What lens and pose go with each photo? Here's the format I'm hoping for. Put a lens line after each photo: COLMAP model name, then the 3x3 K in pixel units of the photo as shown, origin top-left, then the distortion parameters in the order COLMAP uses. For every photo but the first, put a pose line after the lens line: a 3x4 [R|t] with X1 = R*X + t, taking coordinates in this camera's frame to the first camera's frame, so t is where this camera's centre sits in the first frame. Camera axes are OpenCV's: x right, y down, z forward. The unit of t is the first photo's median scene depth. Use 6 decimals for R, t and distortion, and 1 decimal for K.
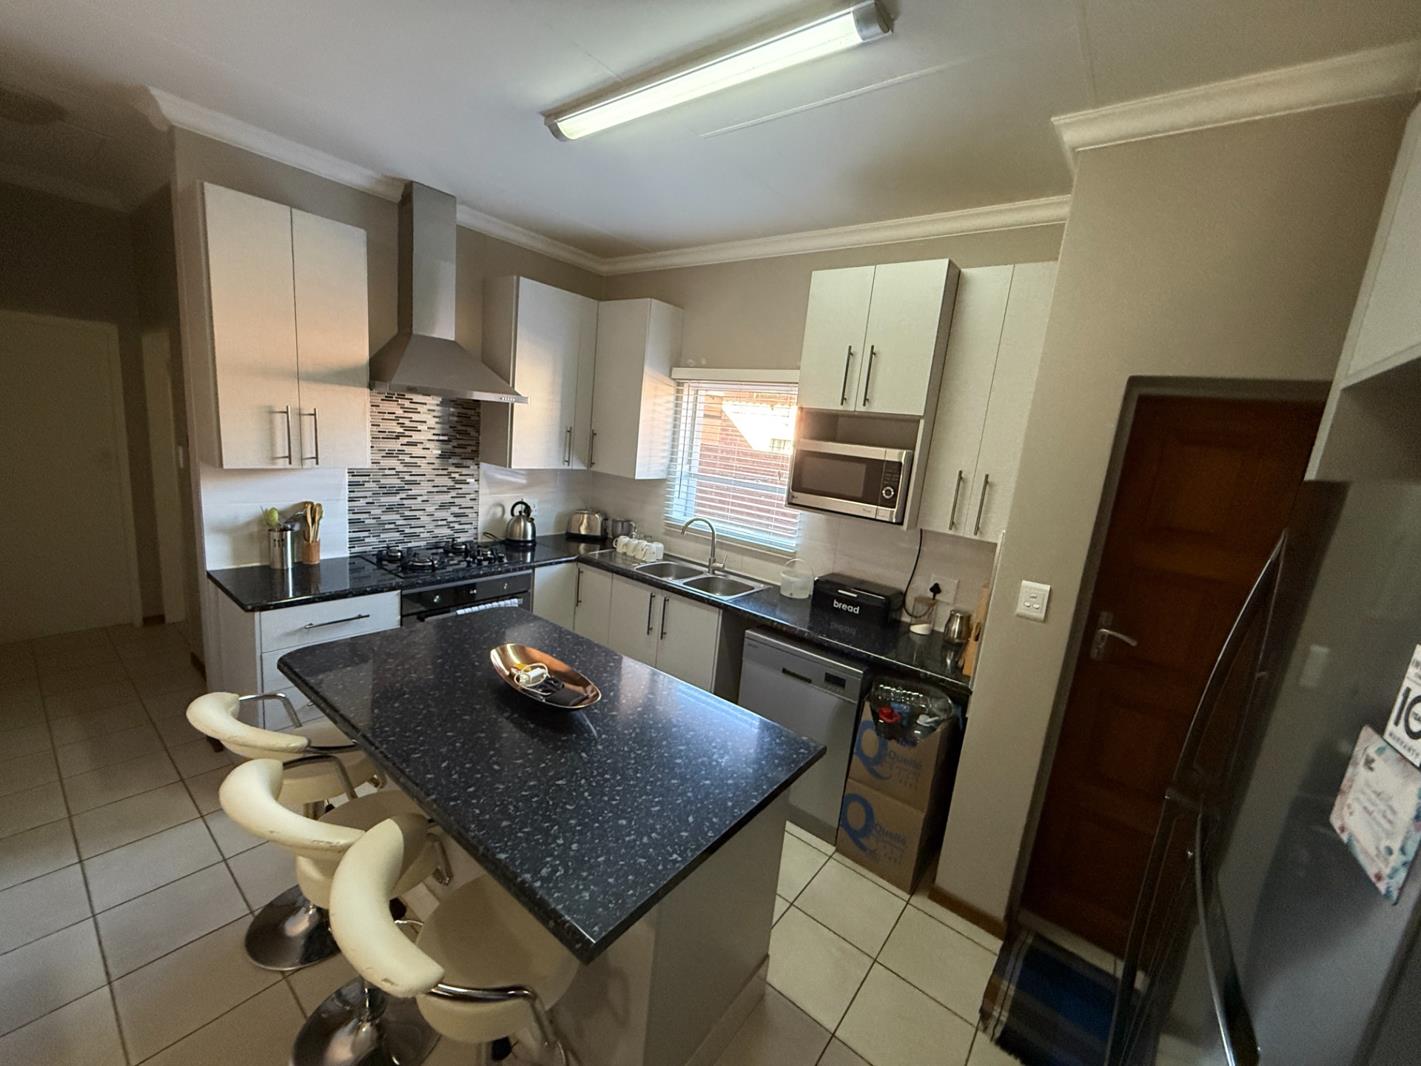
lens RADIAL K [[566.8, 0, 707.7], [0, 566.8, 532.7], [0, 0, 1]] dist [0.000034, -0.000380]
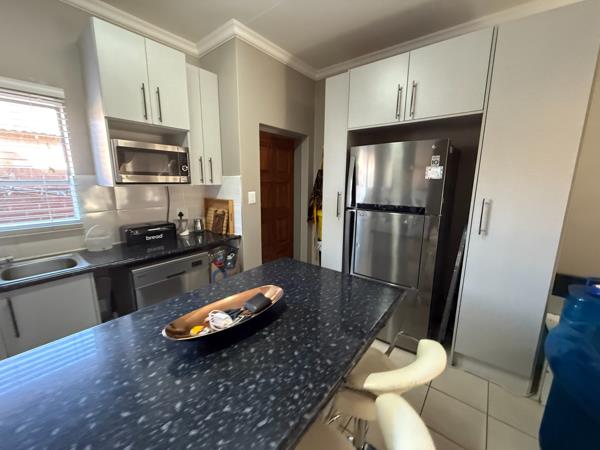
lens RADIAL K [[239.3, 0, 298.8], [0, 239.3, 224.9], [0, 0, 1]] dist [0.000034, -0.000380]
pose [[0.017860, -0.280611, 0.959655, -0.448638], [0.179837, 0.945057, 0.272995, -0.031174], [-0.983534, 0.167706, 0.067343, 0.453048]]
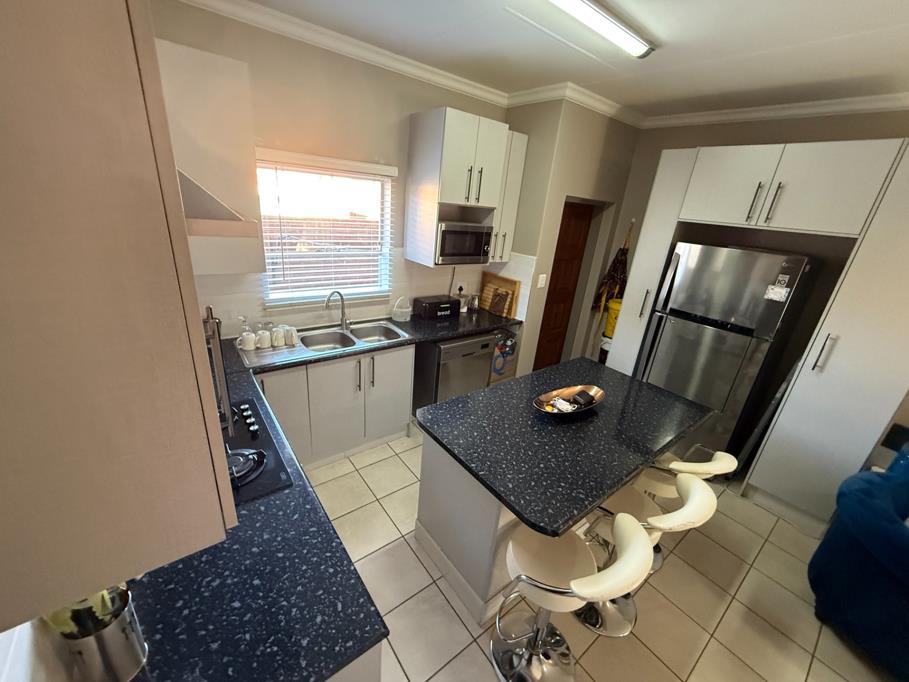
lens RADIAL K [[362.6, 0, 452.7], [0, 362.6, 340.8], [0, 0, 1]] dist [0.000034, -0.000380]
pose [[0.255240, -0.416233, 0.872699, -0.760659], [0.113883, 0.909254, 0.400360, -0.237640], [-0.960147, -0.002802, 0.279480, 0.603923]]
